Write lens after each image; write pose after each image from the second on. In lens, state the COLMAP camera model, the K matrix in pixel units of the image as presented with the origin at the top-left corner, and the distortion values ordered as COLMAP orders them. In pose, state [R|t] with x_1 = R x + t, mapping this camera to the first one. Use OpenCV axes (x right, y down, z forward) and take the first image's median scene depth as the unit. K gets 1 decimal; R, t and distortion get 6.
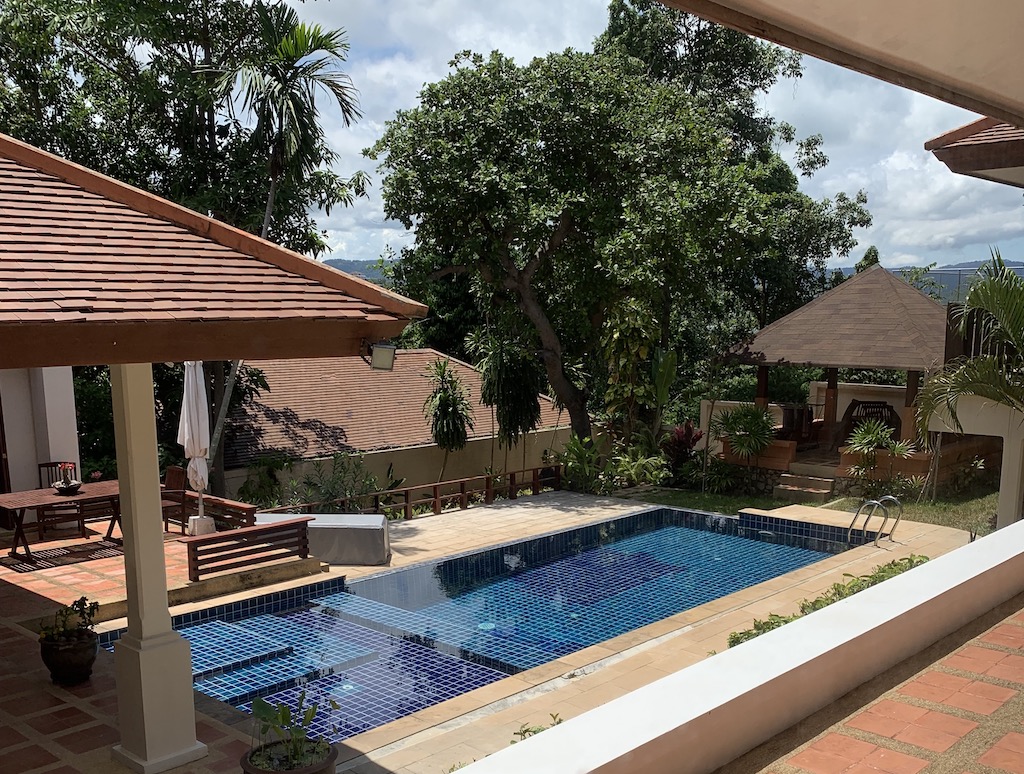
lens RADIAL K [[773.1, 0, 512.0], [0, 773.1, 387.0], [0, 0, 1]] dist [0.009297, -0.002579]
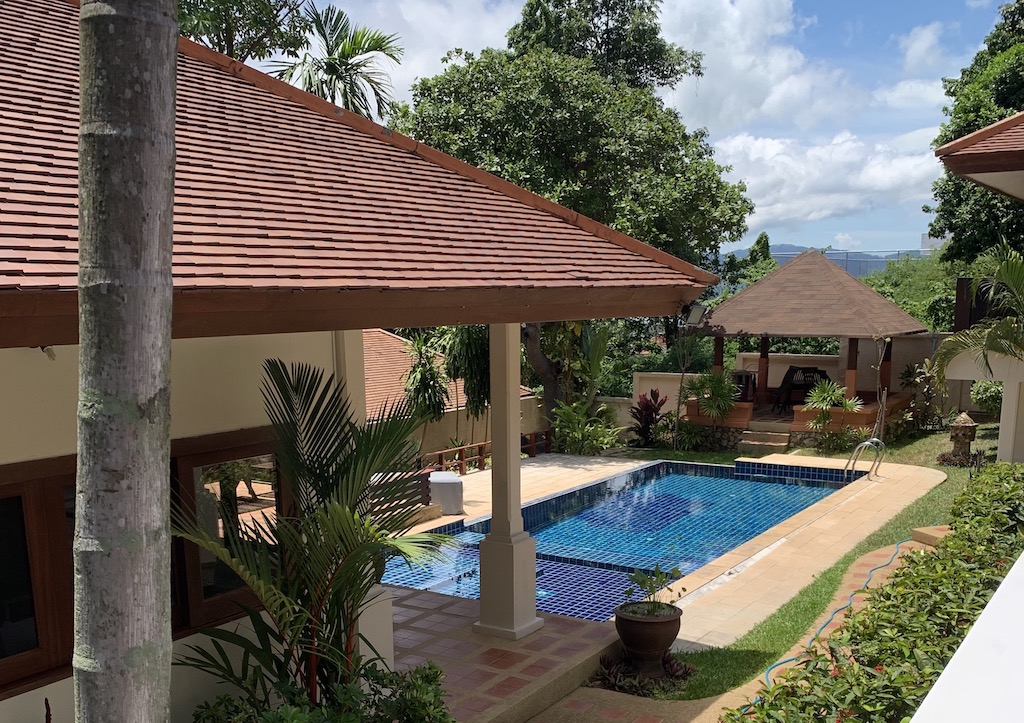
lens RADIAL K [[749.1, 0, 511.4], [0, 749.1, 378.3], [0, 0, 1]] dist [-0.005745, 0.002189]
pose [[0.990869, -0.021972, 0.133027, -0.145327], [0.019900, 0.999659, 0.016880, 0.009171], [-0.133352, -0.014078, 0.990969, -0.053322]]
